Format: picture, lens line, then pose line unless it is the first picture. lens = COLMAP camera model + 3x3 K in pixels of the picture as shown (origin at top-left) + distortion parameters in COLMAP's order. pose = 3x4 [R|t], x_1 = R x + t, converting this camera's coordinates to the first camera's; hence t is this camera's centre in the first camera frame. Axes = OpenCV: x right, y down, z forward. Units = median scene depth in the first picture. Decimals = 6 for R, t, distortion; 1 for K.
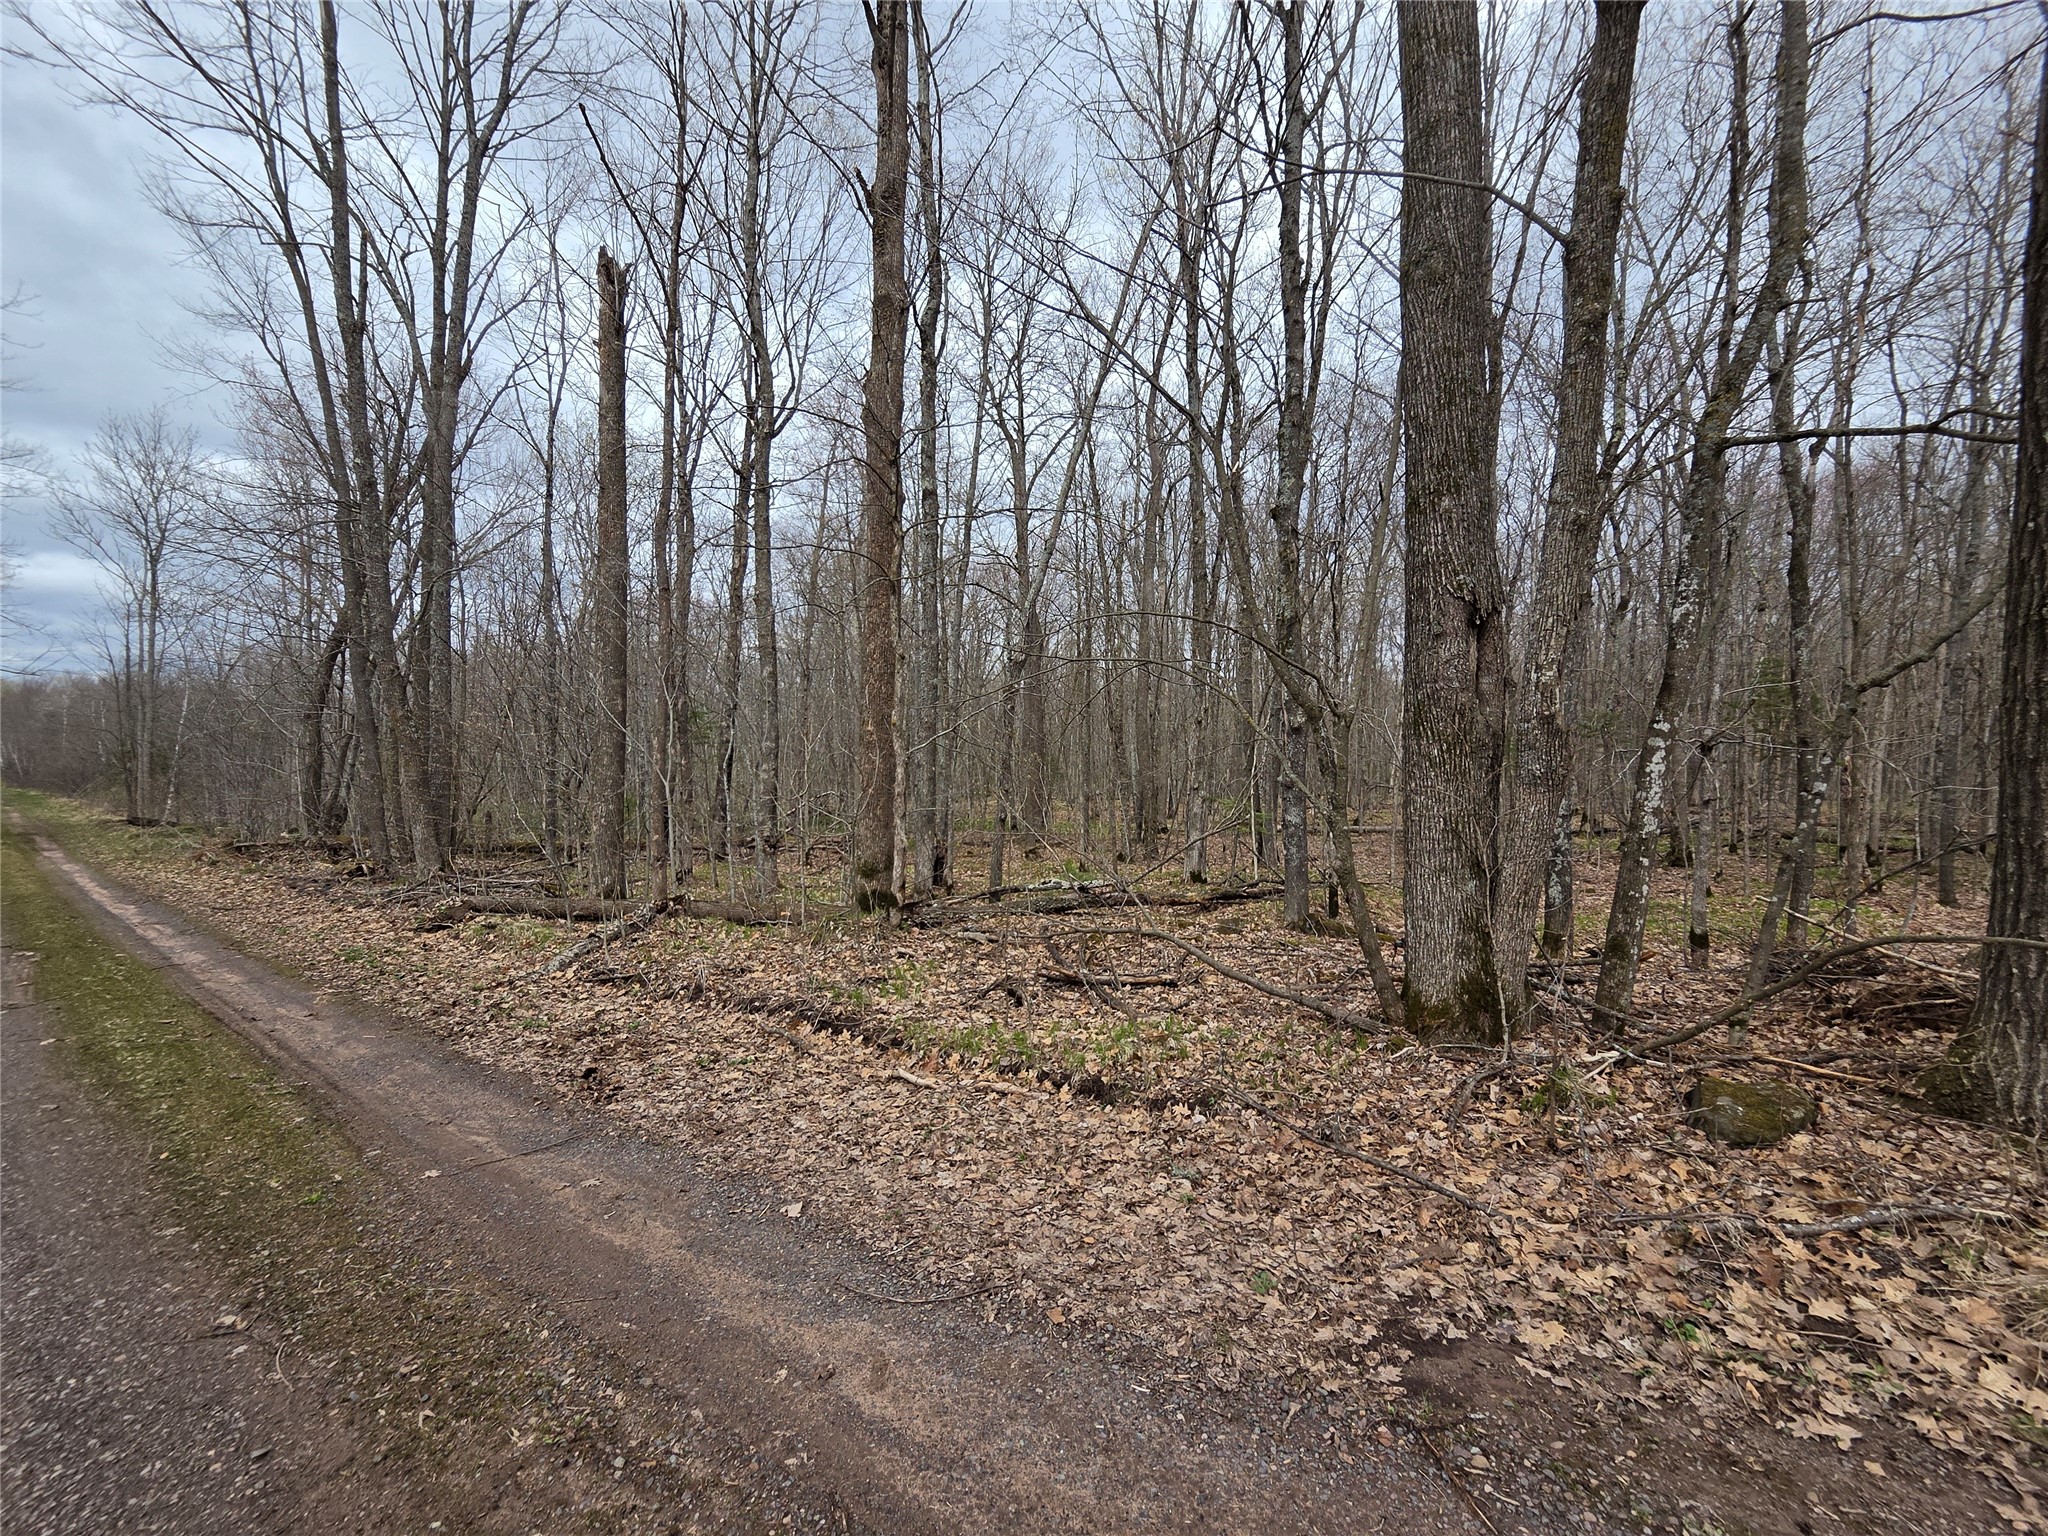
lens RADIAL K [[724.2, 0, 1024.0], [0, 724.2, 768.0], [0, 0, 1]] dist [0.015913, -0.000006]
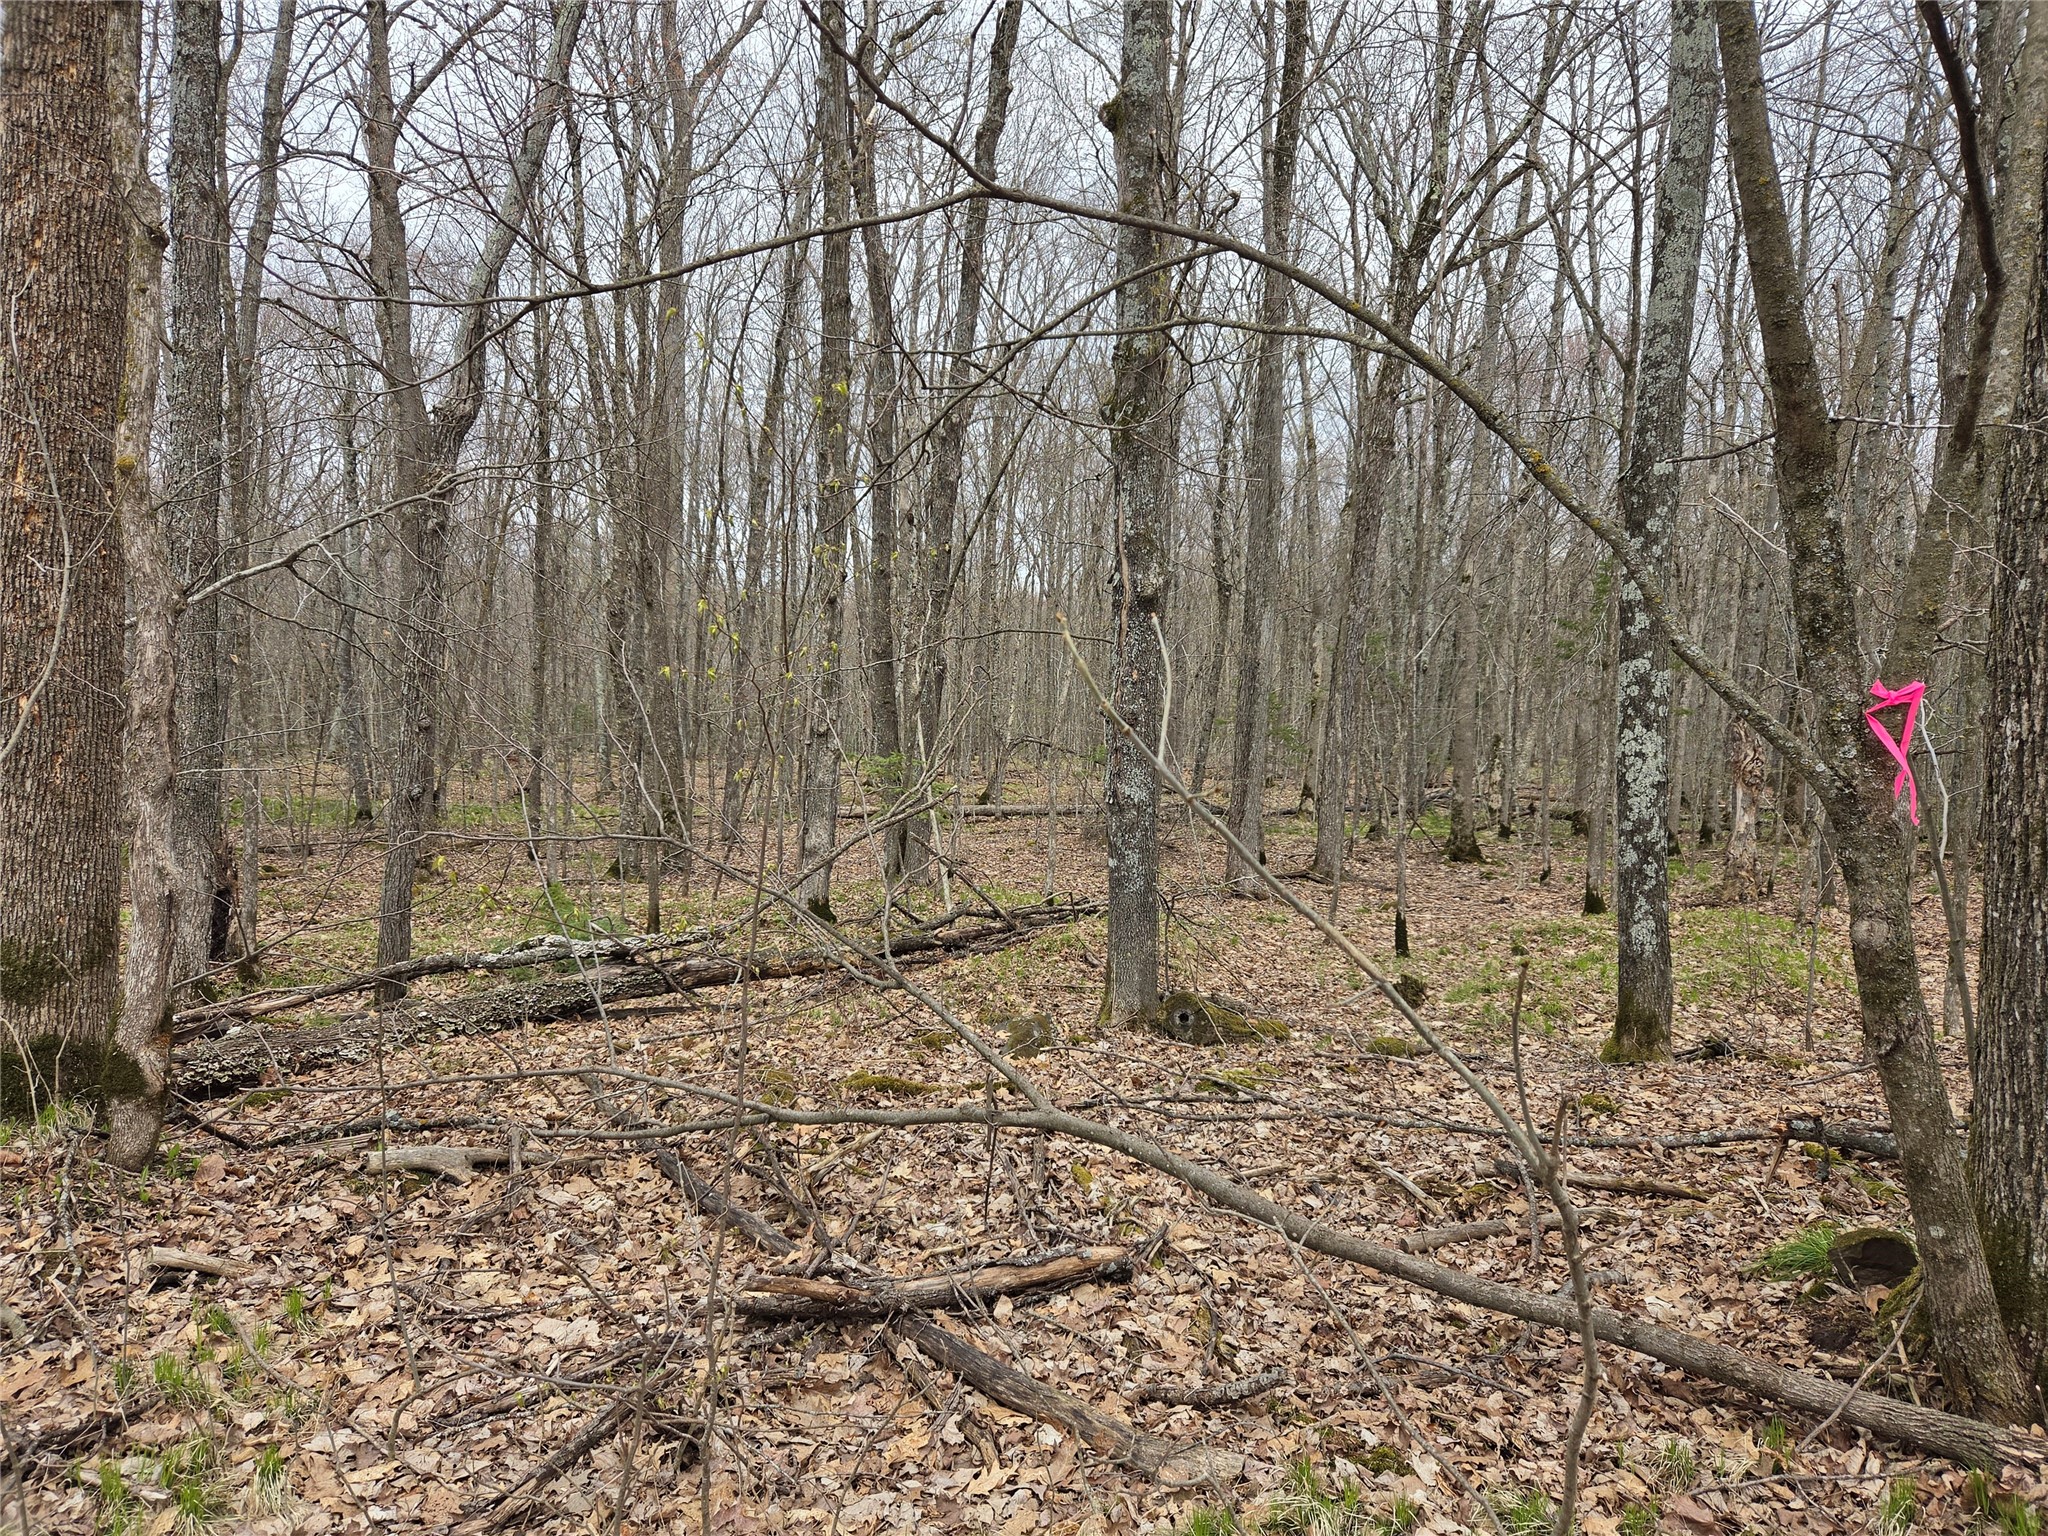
lens RADIAL K [[1349.6, 0, 1024.0], [0, 1349.6, 768.0], [0, 0, 1]] dist [0.032854, -0.000672]
pose [[0.908717, 0.004481, 0.417390, -0.081647], [-0.025506, 0.998670, 0.044810, 0.024661], [-0.416634, -0.051365, 0.907622, 0.351096]]
